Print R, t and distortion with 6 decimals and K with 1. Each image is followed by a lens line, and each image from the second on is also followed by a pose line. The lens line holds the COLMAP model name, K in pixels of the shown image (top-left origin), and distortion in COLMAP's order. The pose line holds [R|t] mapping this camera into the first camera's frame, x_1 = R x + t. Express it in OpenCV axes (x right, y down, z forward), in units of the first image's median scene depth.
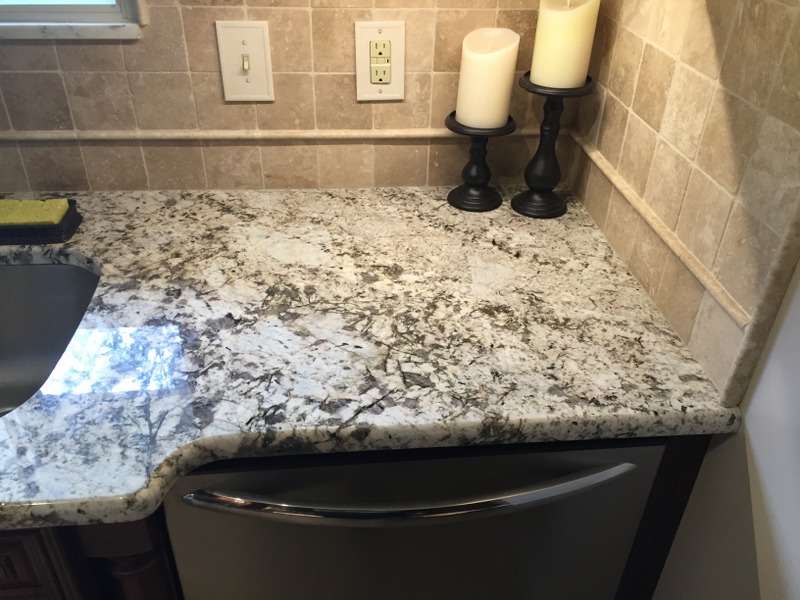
lens RADIAL K [[677.2, 0, 400.0], [0, 677.2, 300.0], [0, 0, 1]] dist [0.084042, -0.114369]
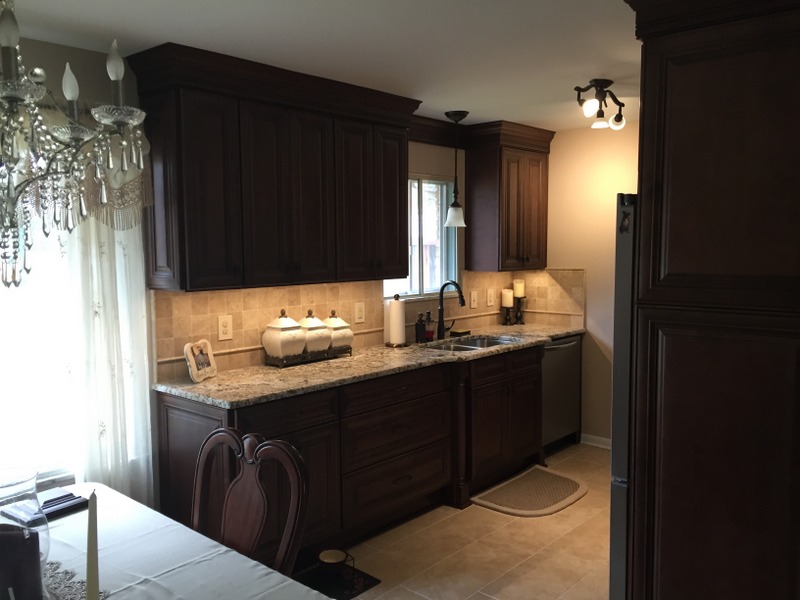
lens RADIAL K [[677.2, 0, 400.0], [0, 677.2, 300.0], [0, 0, 1]] dist [0.084042, -0.114369]
pose [[0.745681, -0.085626, 0.660779, -4.365490], [0.393144, 0.857223, -0.332577, 1.192228], [-0.537957, 0.507777, 0.672878, -2.206683]]
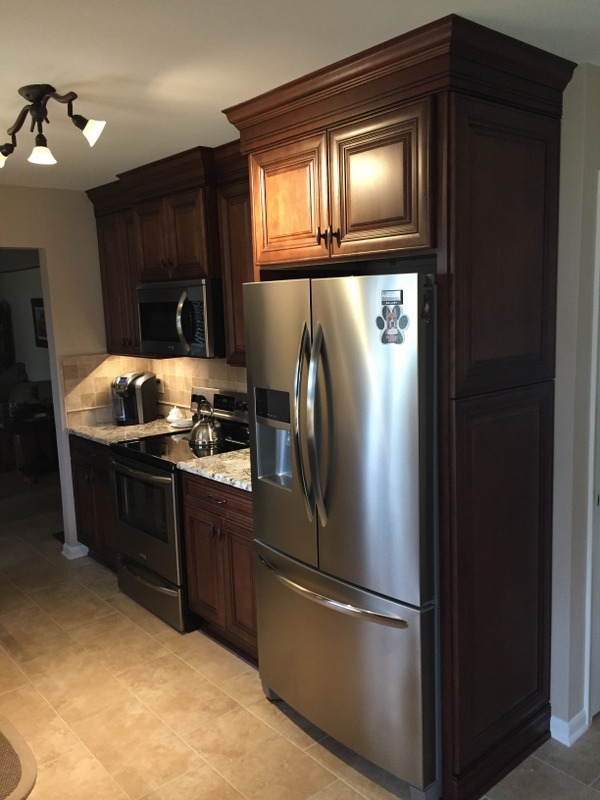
lens RADIAL K [[677.2, 0, 300.0], [0, 677.2, 400.0], [0, 0, 1]] dist [0.084042, -0.114369]
pose [[-0.557041, -0.126584, 0.820781, -3.597931], [0.484090, 0.753559, 0.444754, -0.504329], [-0.674806, 0.645078, -0.358485, 0.143680]]
